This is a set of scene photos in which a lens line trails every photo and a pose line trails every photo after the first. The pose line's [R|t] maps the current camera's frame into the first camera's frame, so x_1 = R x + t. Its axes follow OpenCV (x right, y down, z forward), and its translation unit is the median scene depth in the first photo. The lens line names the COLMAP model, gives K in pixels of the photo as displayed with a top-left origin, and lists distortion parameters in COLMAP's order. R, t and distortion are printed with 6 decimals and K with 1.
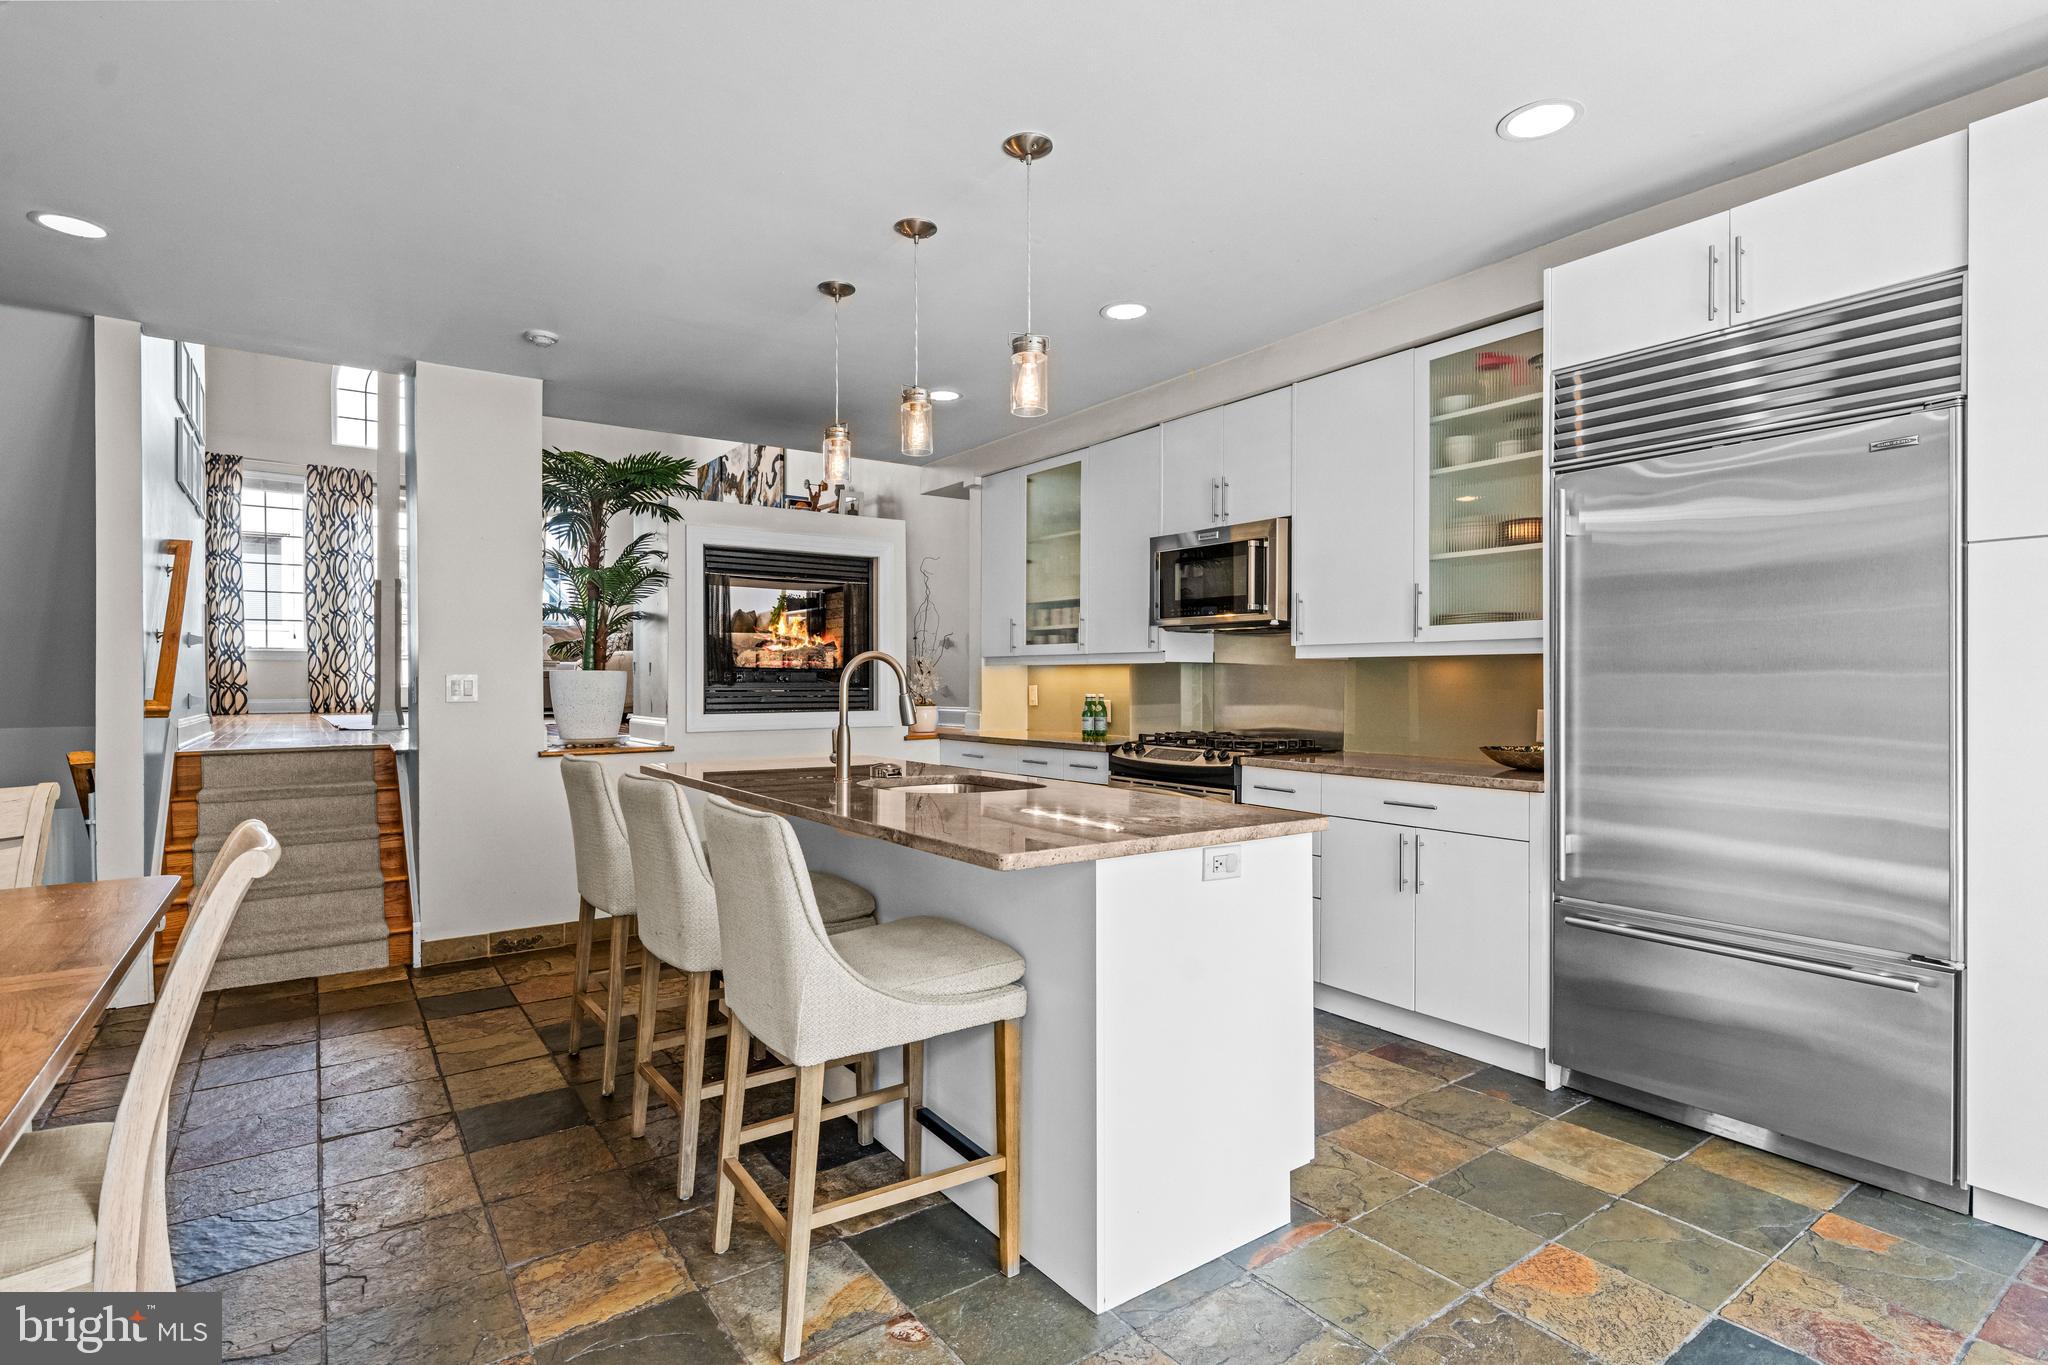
lens RADIAL K [[1022.5, 0, 1021.5], [0, 1022.5, 677.0], [0, 0, 1]] dist [0.004038, 0.000193]
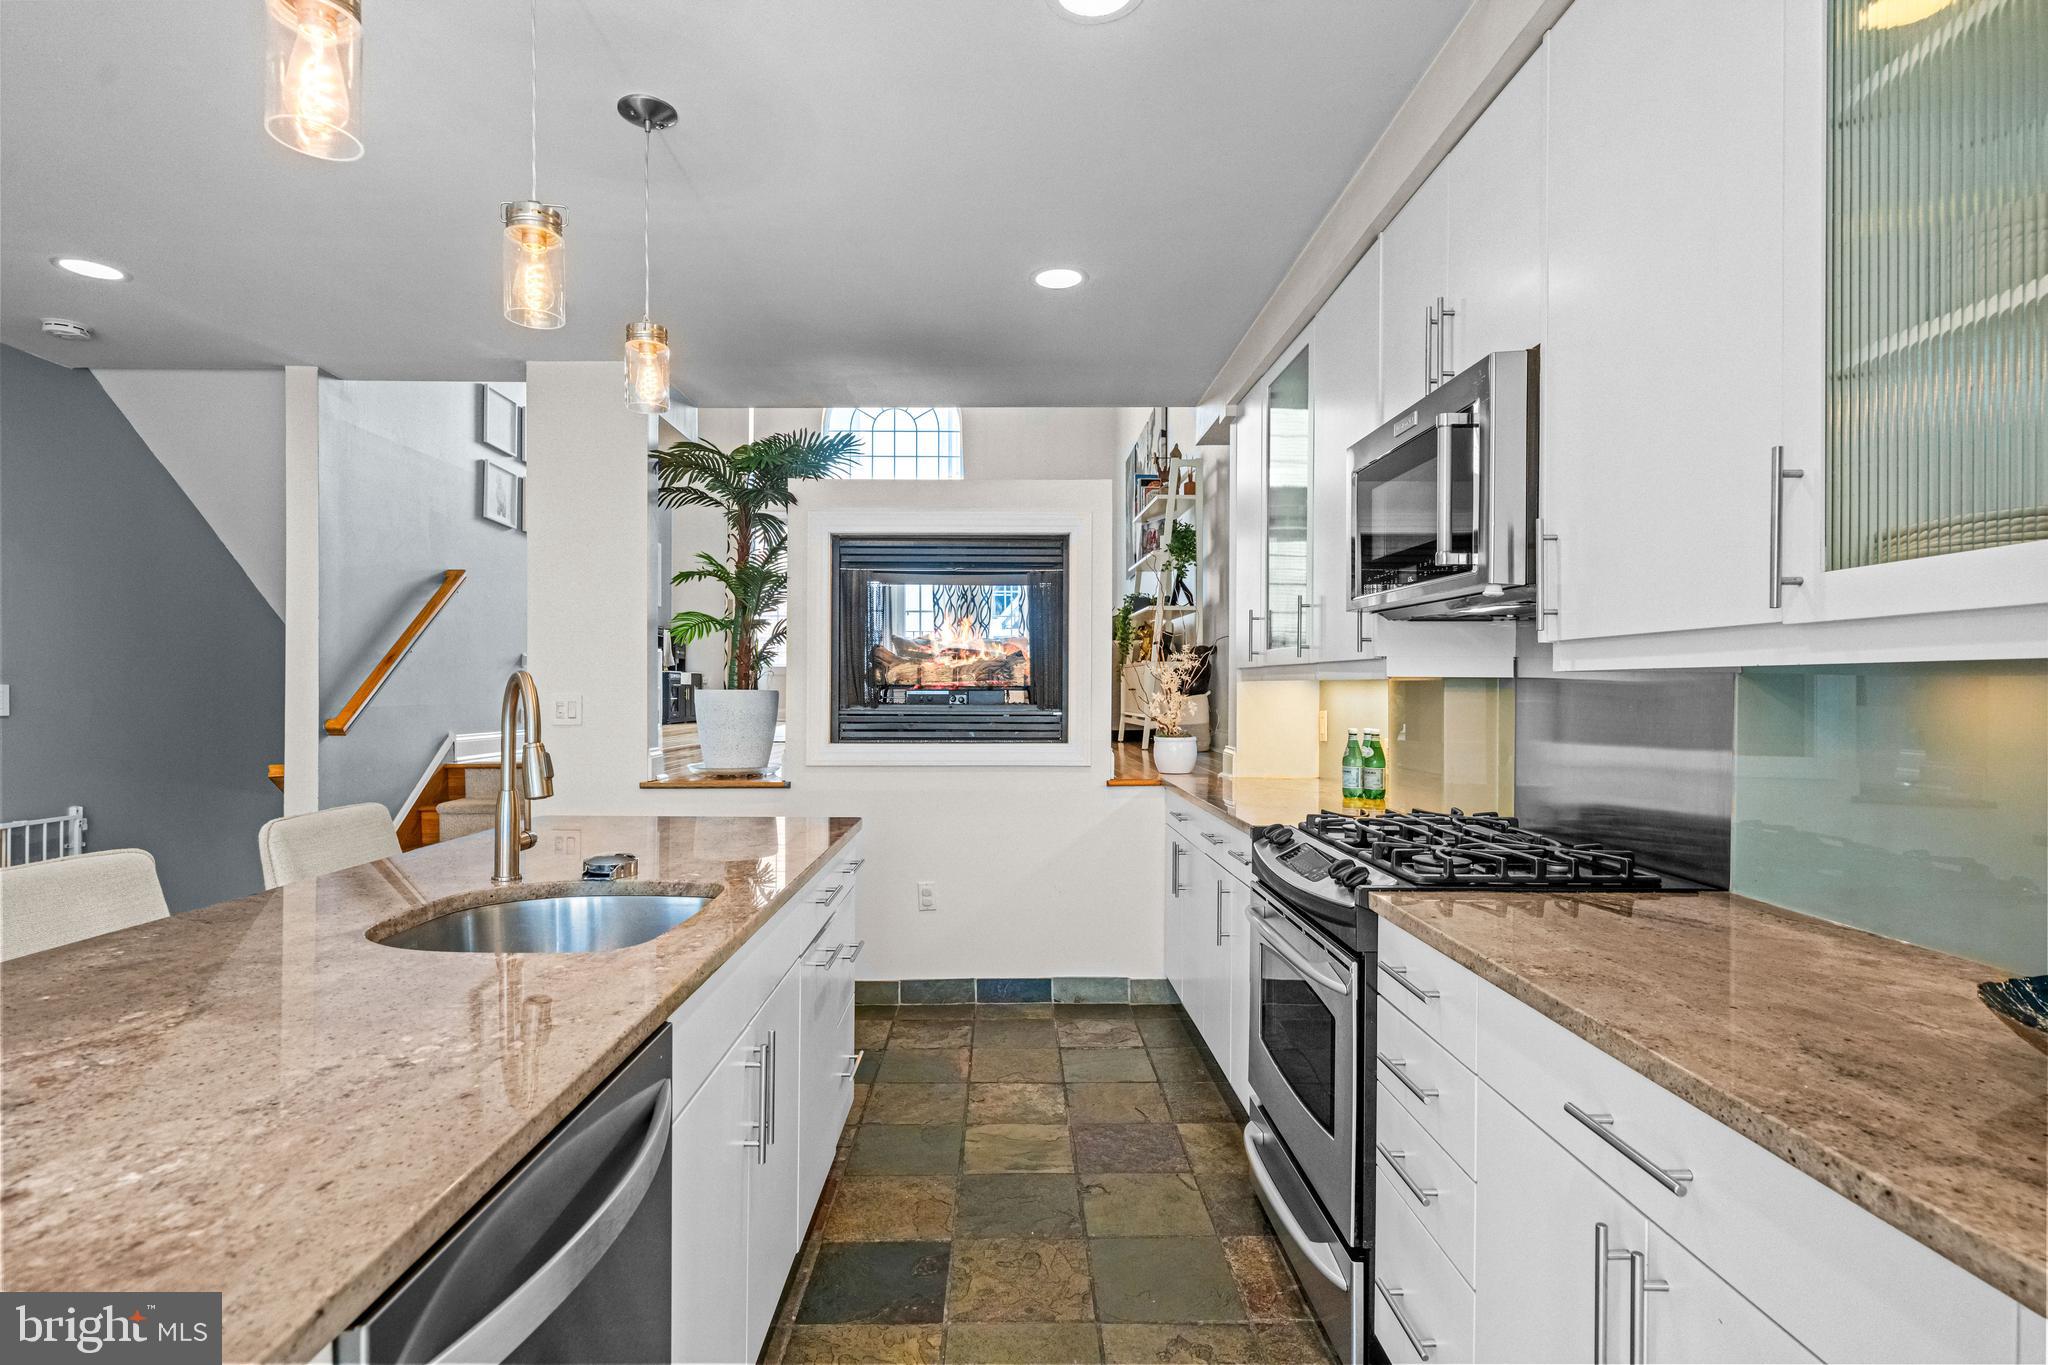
lens RADIAL K [[1022.5, 0, 1022.0], [0, 1022.5, 685.6], [0, 0, 1]] dist [0.004038, 0.000193]
pose [[0.825284, -0.000918, -0.564718, 0.270858], [0.000537, 1.000000, -0.000841, -0.009094], [0.564718, 0.000390, 0.825284, 0.419346]]
